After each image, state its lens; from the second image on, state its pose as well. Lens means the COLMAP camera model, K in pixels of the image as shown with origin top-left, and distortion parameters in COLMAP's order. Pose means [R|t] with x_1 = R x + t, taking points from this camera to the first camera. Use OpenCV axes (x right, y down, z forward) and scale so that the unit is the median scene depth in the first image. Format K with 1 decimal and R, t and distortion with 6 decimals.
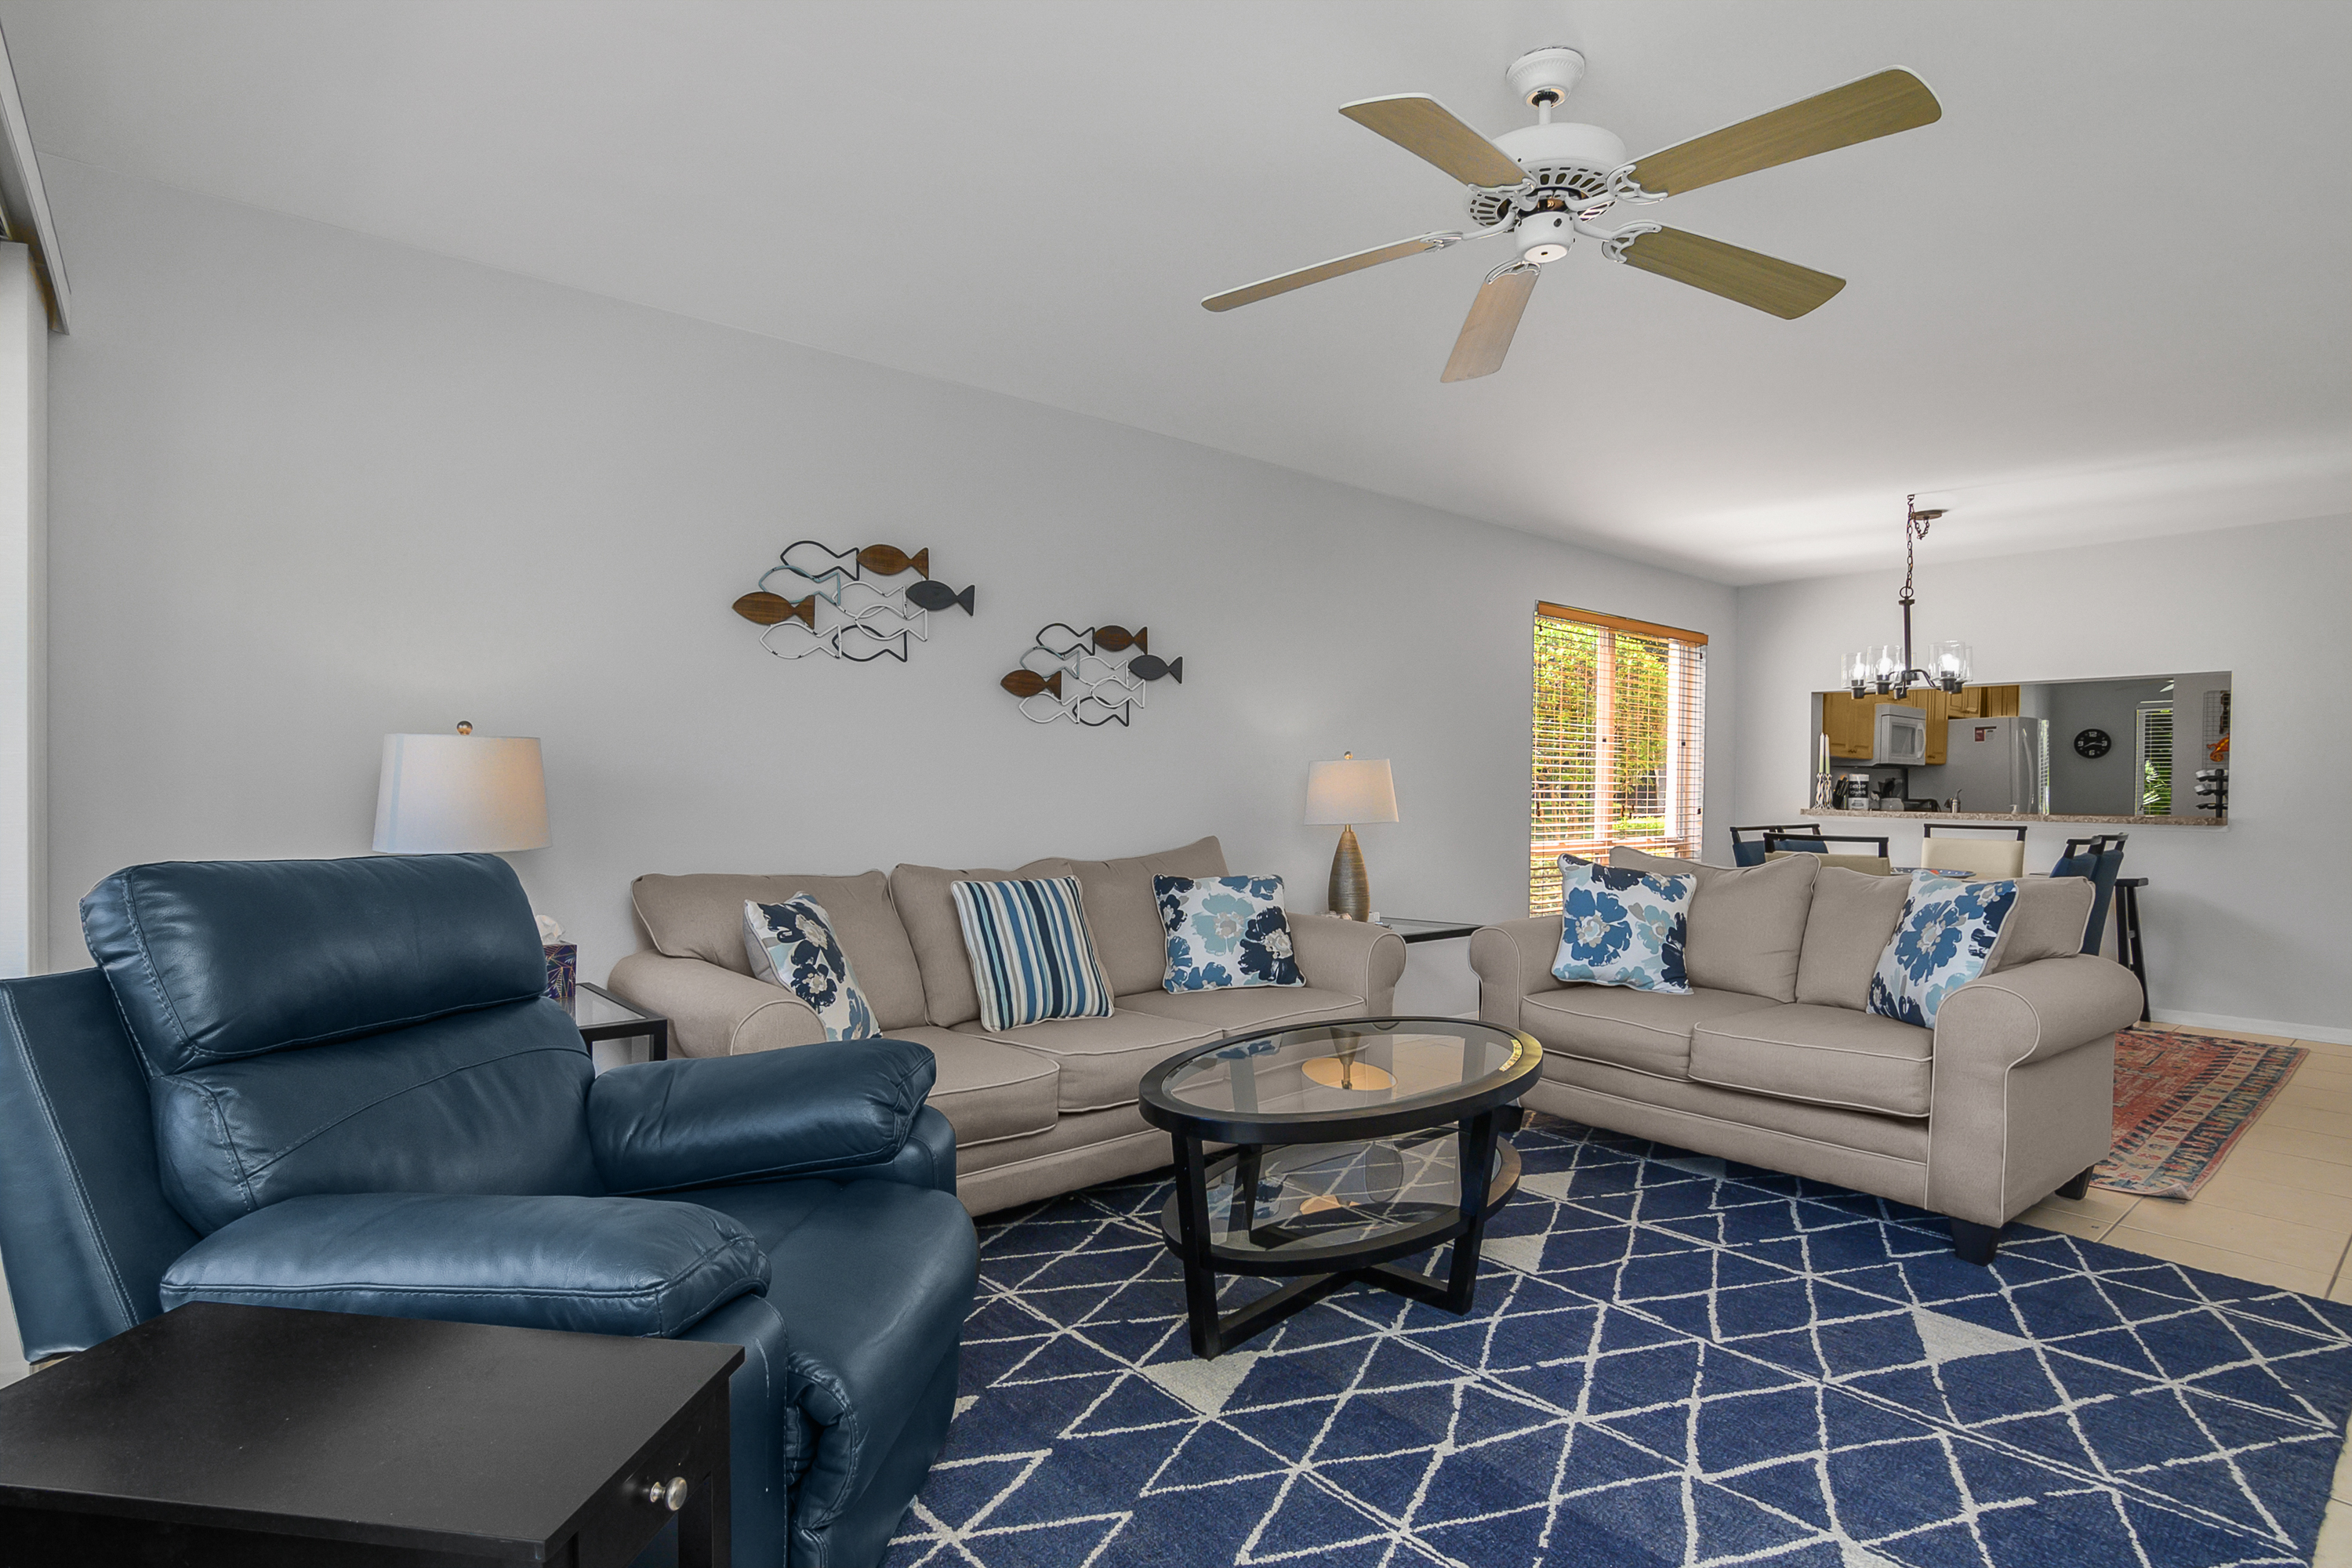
lens RADIAL K [[1179.8, 0, 1160.0], [0, 1179.8, 800.5], [0, 0, 1]] dist [-0.027036, 0.009027]
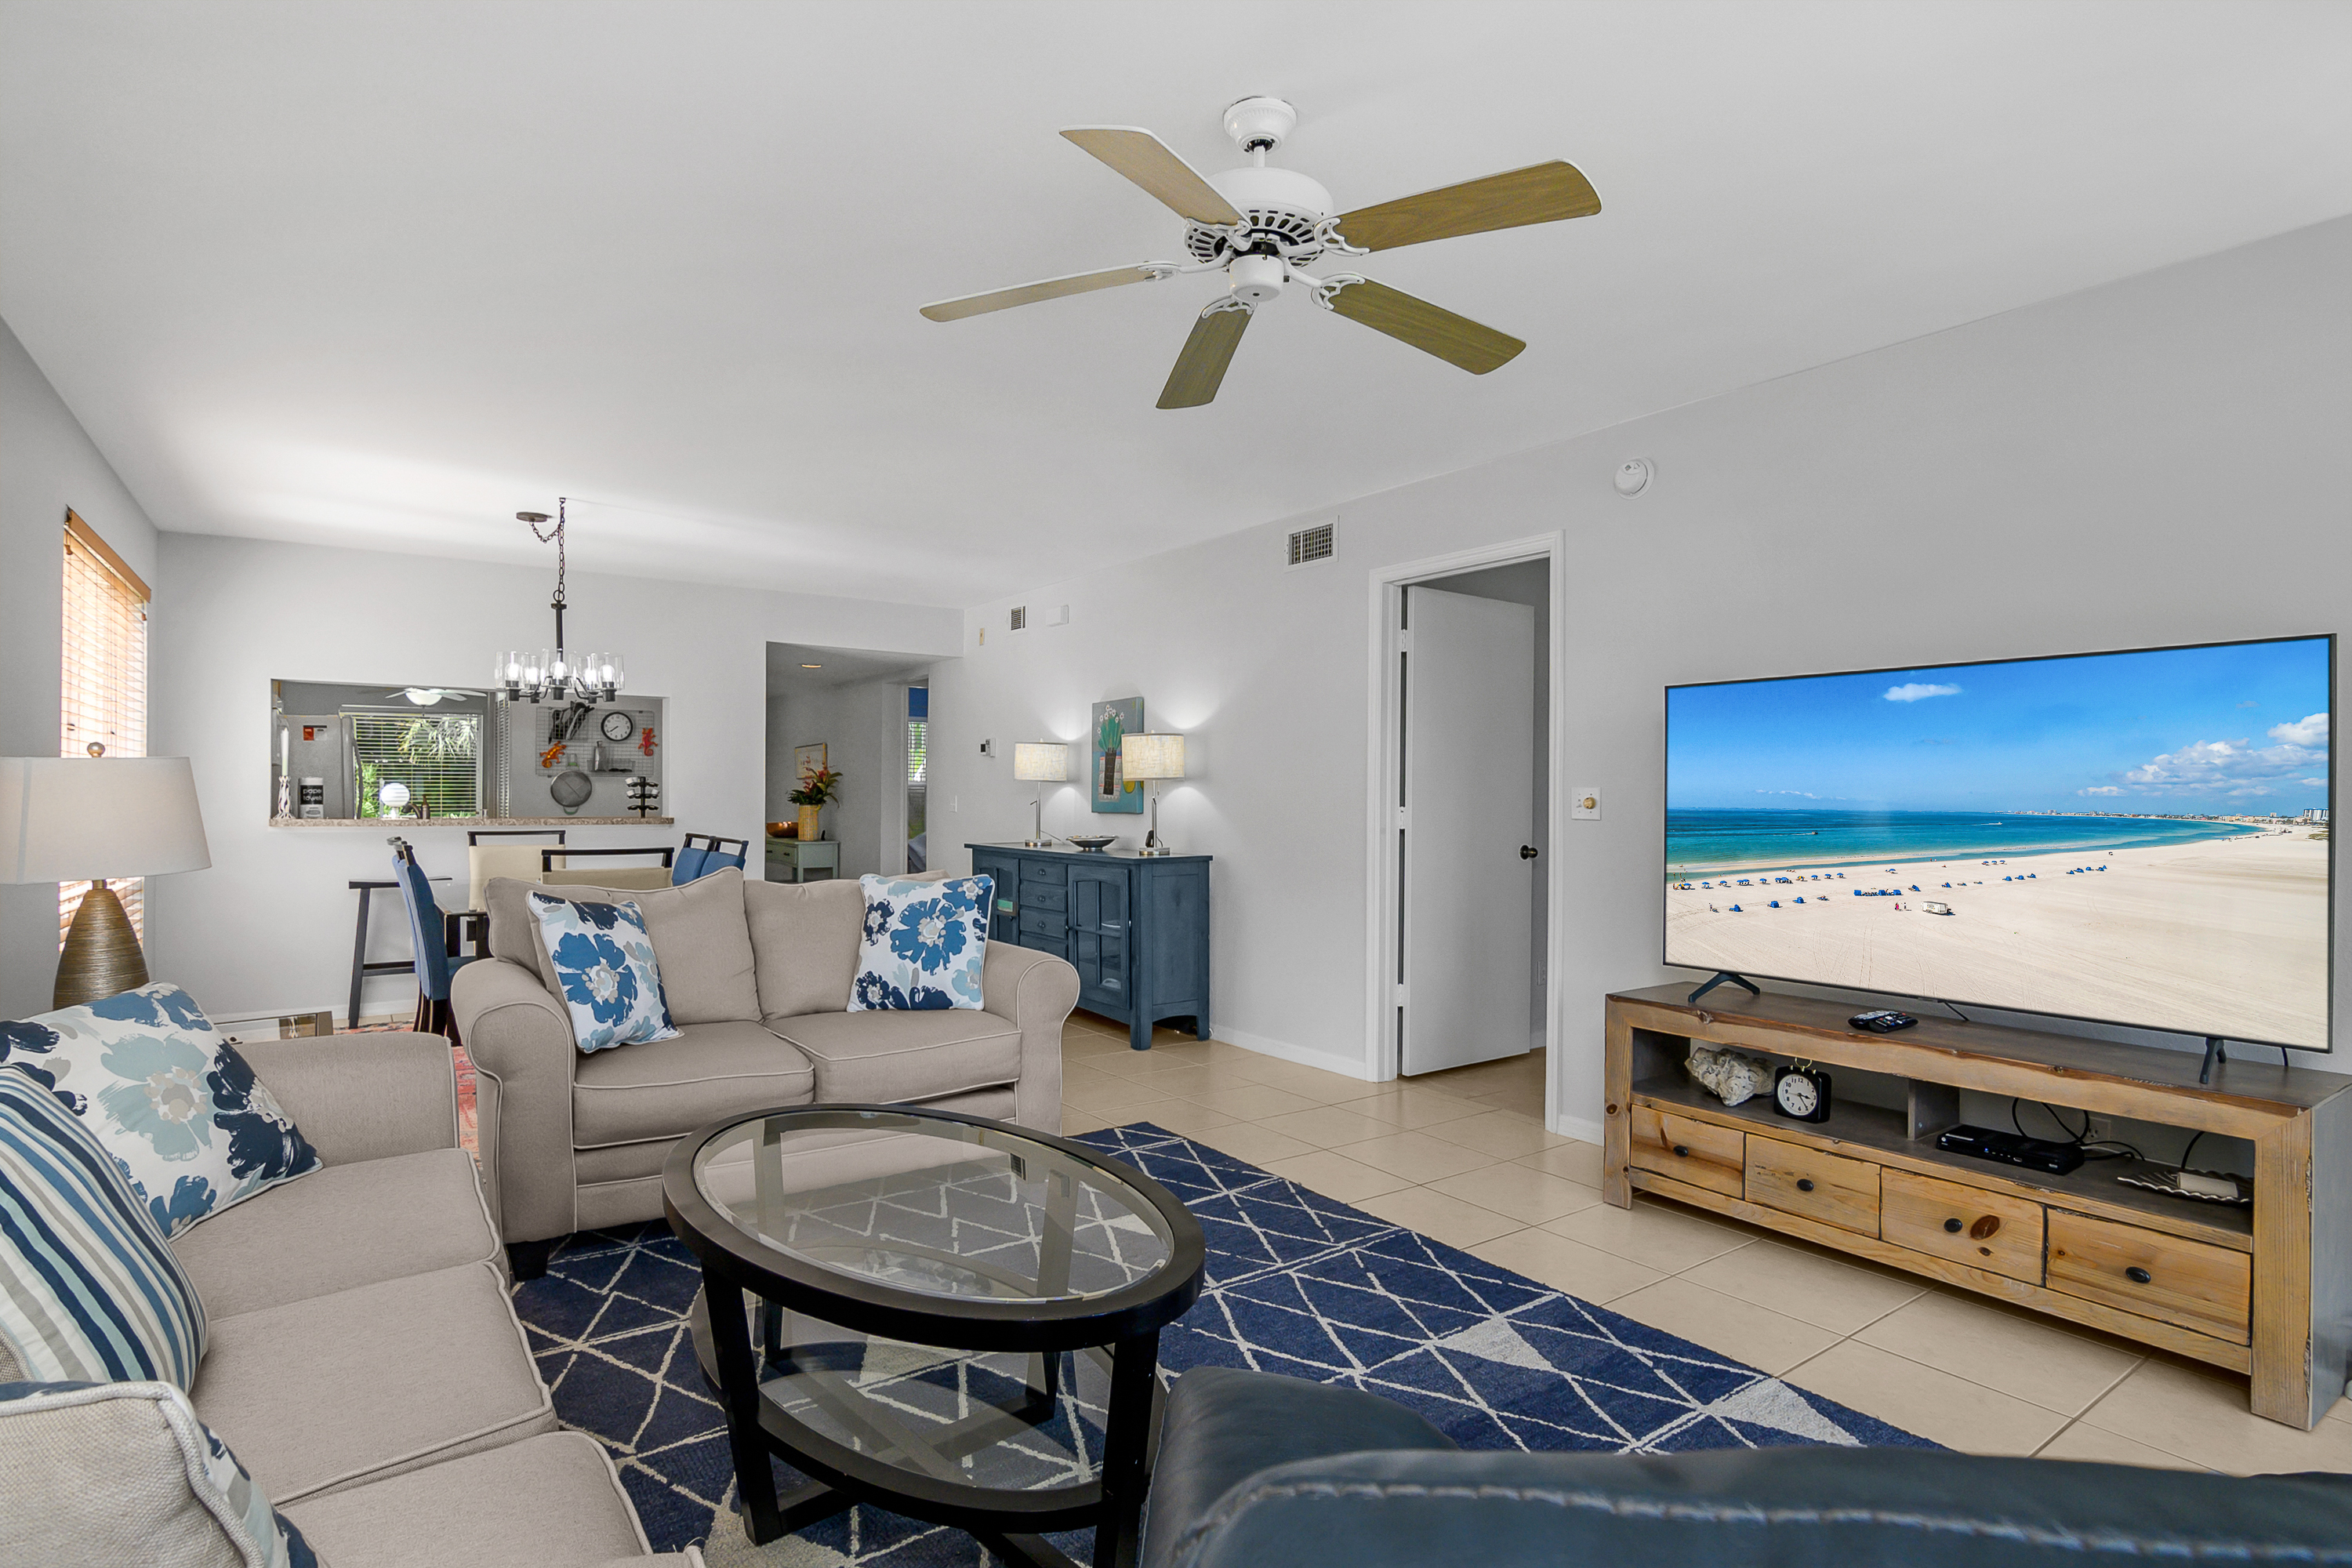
lens RADIAL K [[1179.8, 0, 1160.0], [0, 1179.8, 800.5], [0, 0, 1]] dist [-0.027036, 0.009027]
pose [[0.090346, -0.013669, 0.995817, -0.494696], [0.008667, 0.999879, 0.012939, -0.026189], [-0.995873, 0.007462, 0.090453, 0.693031]]
